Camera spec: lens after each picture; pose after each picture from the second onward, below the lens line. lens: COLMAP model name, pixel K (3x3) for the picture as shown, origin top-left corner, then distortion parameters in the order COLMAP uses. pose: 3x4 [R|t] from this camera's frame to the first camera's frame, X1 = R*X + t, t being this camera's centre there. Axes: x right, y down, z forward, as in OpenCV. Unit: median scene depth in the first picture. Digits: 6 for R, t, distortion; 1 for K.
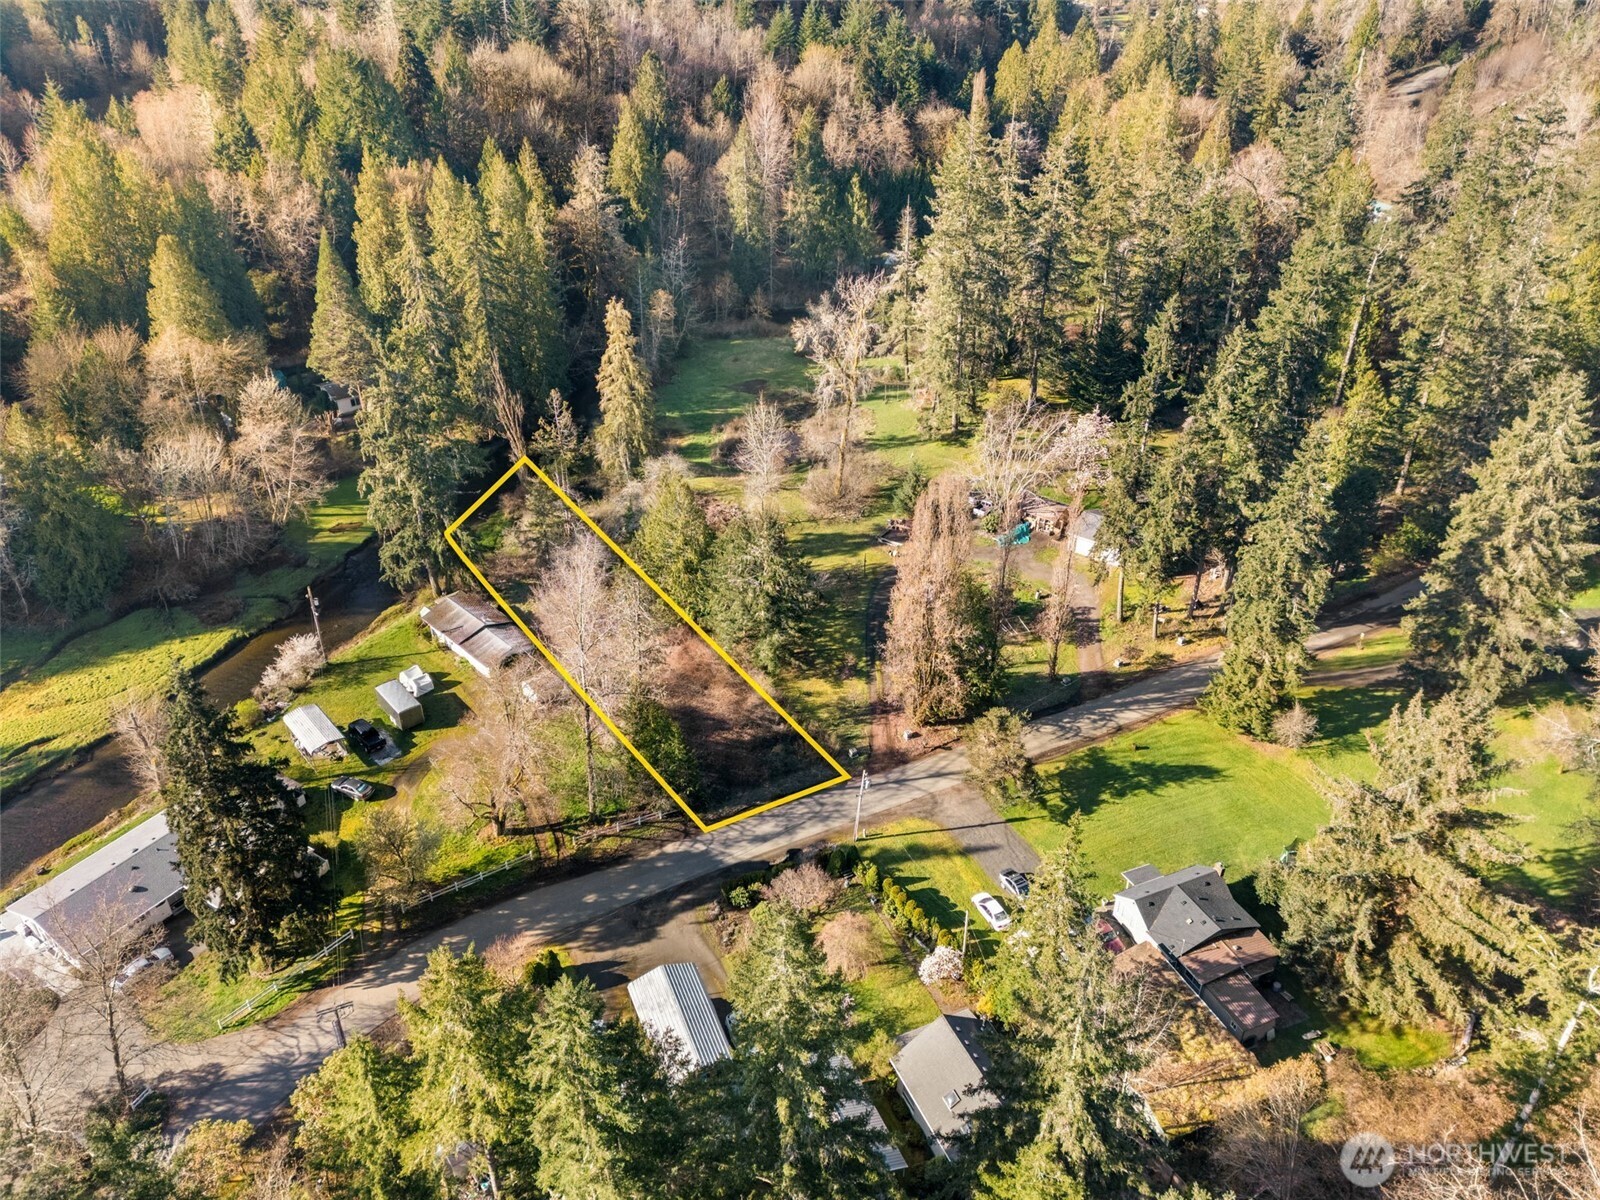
lens RADIAL K [[1158.9, 0, 795.3], [0, 1158.9, 592.5], [0, 0, 1]] dist [0.103316, -0.104585]
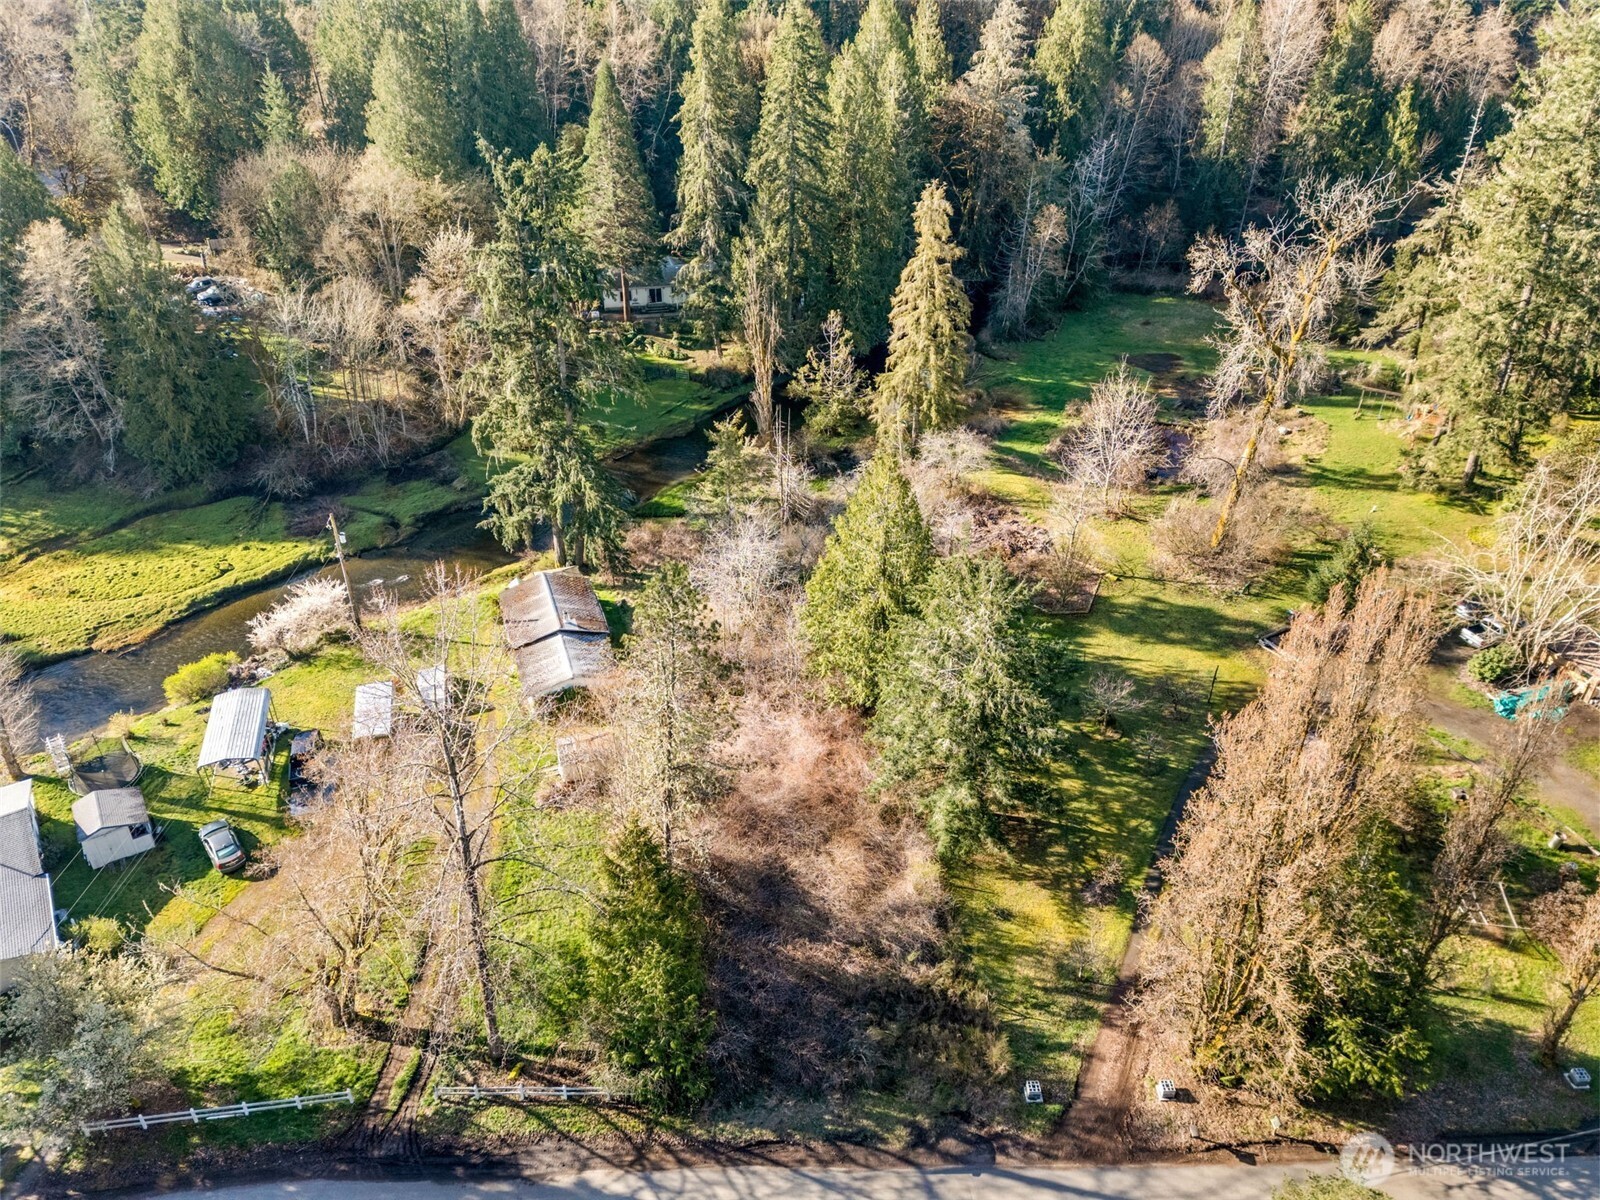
lens RADIAL K [[1158.9, 0, 795.3], [0, 1158.9, 592.5], [0, 0, 1]] dist [0.103316, -0.104585]
pose [[0.906493, 0.236116, -0.350029, 0.057160], [-0.229835, 0.971376, 0.060033, -0.047396], [0.354185, 0.026029, 0.934813, 0.350358]]
